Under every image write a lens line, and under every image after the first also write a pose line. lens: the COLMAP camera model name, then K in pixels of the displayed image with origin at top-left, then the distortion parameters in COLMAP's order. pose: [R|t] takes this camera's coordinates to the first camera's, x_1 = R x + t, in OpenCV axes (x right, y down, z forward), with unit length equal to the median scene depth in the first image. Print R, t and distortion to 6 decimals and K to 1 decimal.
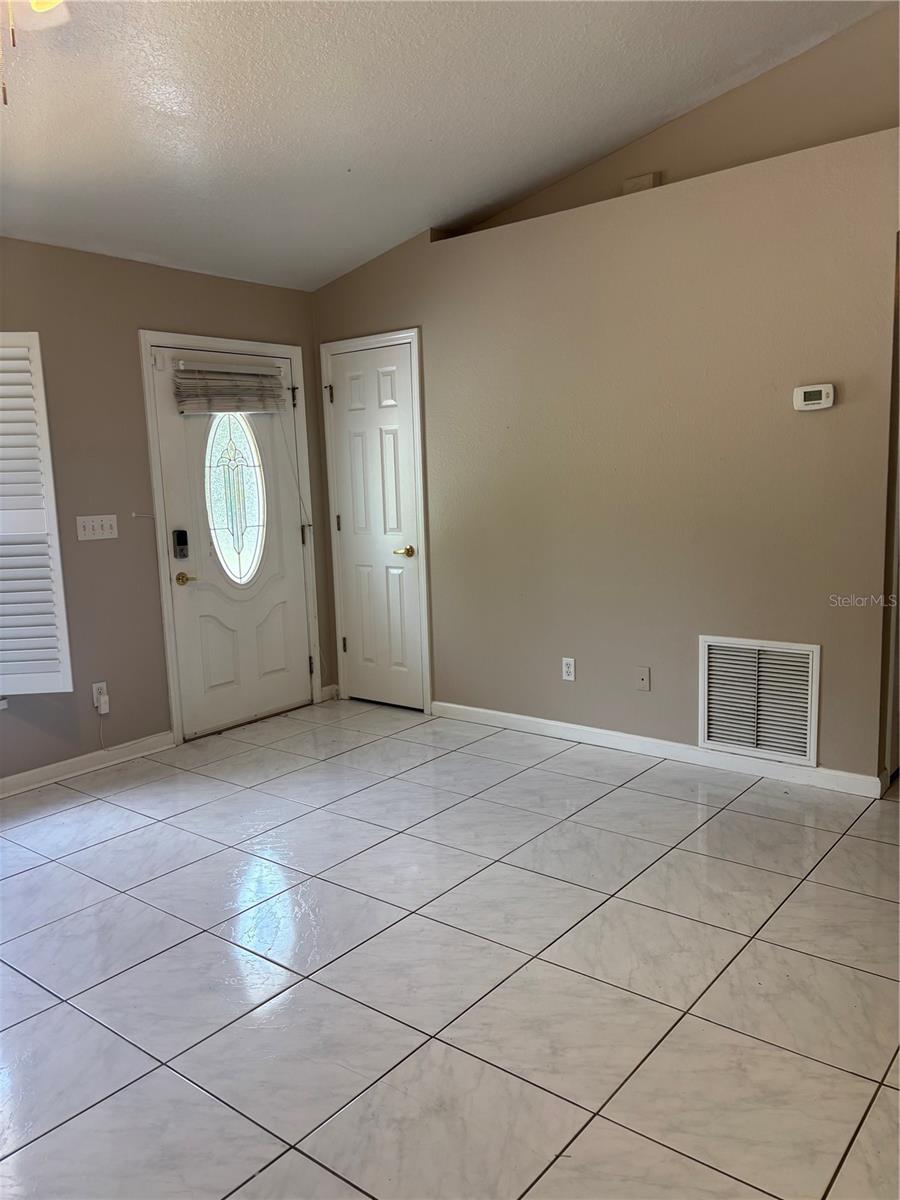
lens RADIAL K [[903.4, 0, 448.6], [0, 903.4, 599.9], [0, 0, 1]] dist [0.054979, -0.063224]
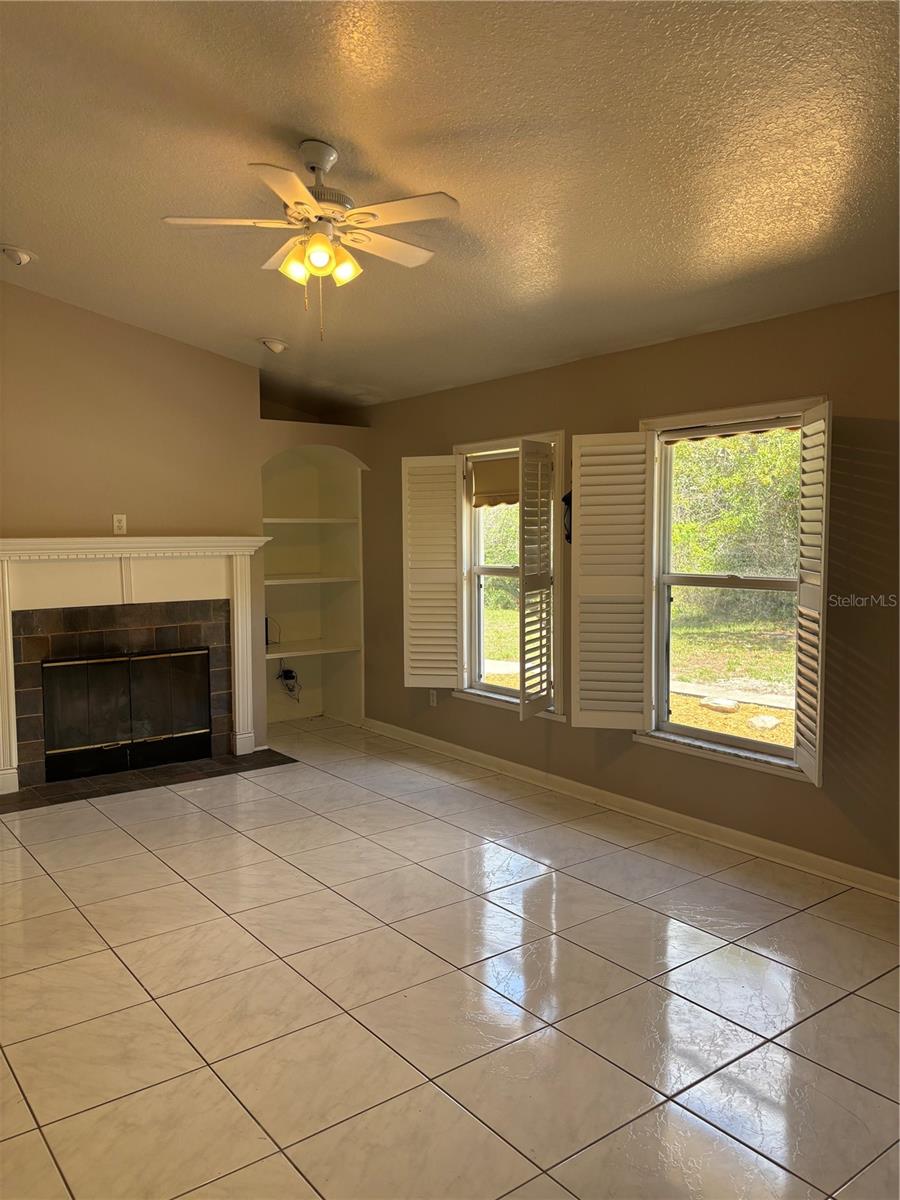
lens RADIAL K [[903.4, 0, 445.9], [0, 903.4, 609.5], [0, 0, 1]] dist [0.054979, -0.063224]
pose [[-0.237335, 0.122490, -0.963674, 0.489663], [-0.124144, 0.980060, 0.155147, -0.155689], [0.963463, 0.156456, -0.217396, 0.741751]]
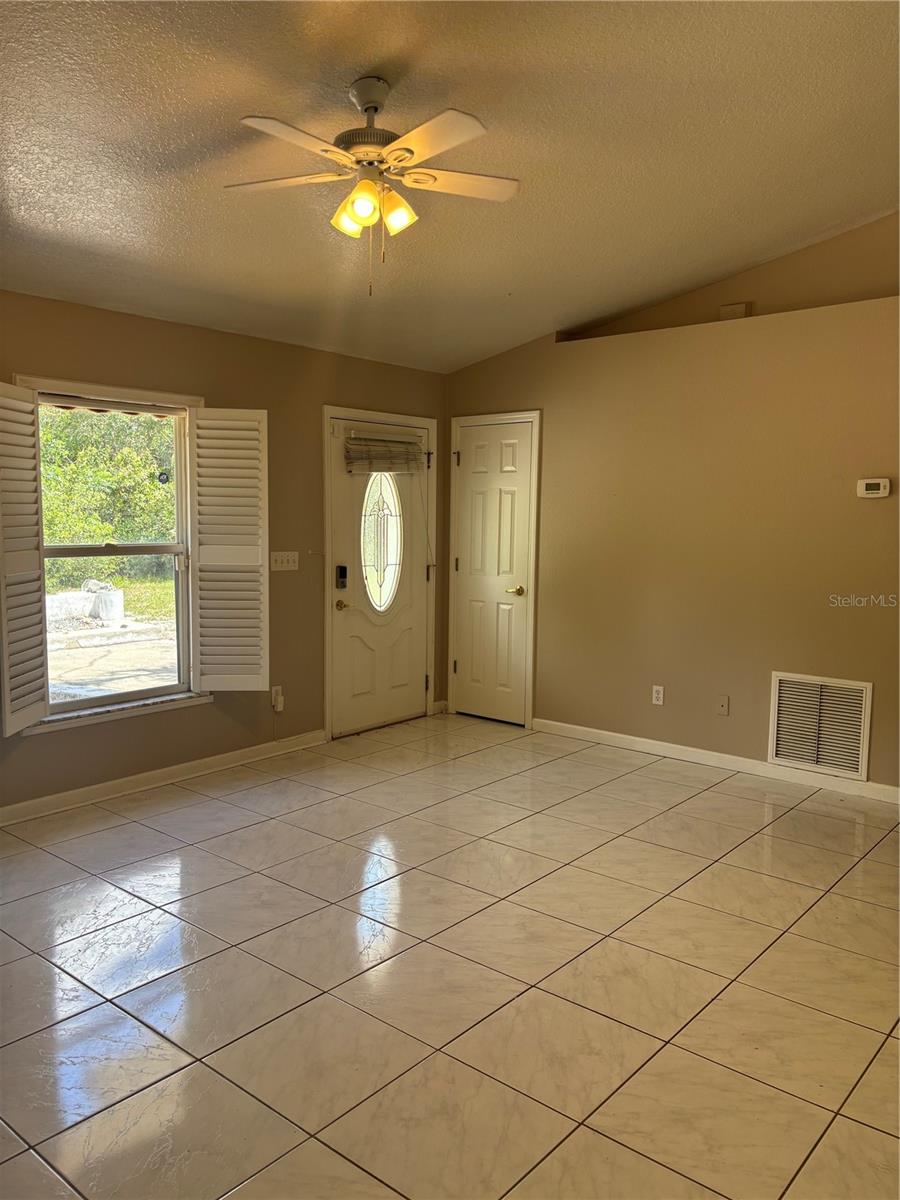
lens RADIAL K [[903.4, 0, 443.0], [0, 903.4, 595.6], [0, 0, 1]] dist [0.054979, -0.063224]
pose [[0.998613, 0.048431, -0.020660, -0.138361], [-0.049342, 0.997716, -0.046140, 0.013941], [0.018378, 0.047095, 0.998721, -0.230950]]
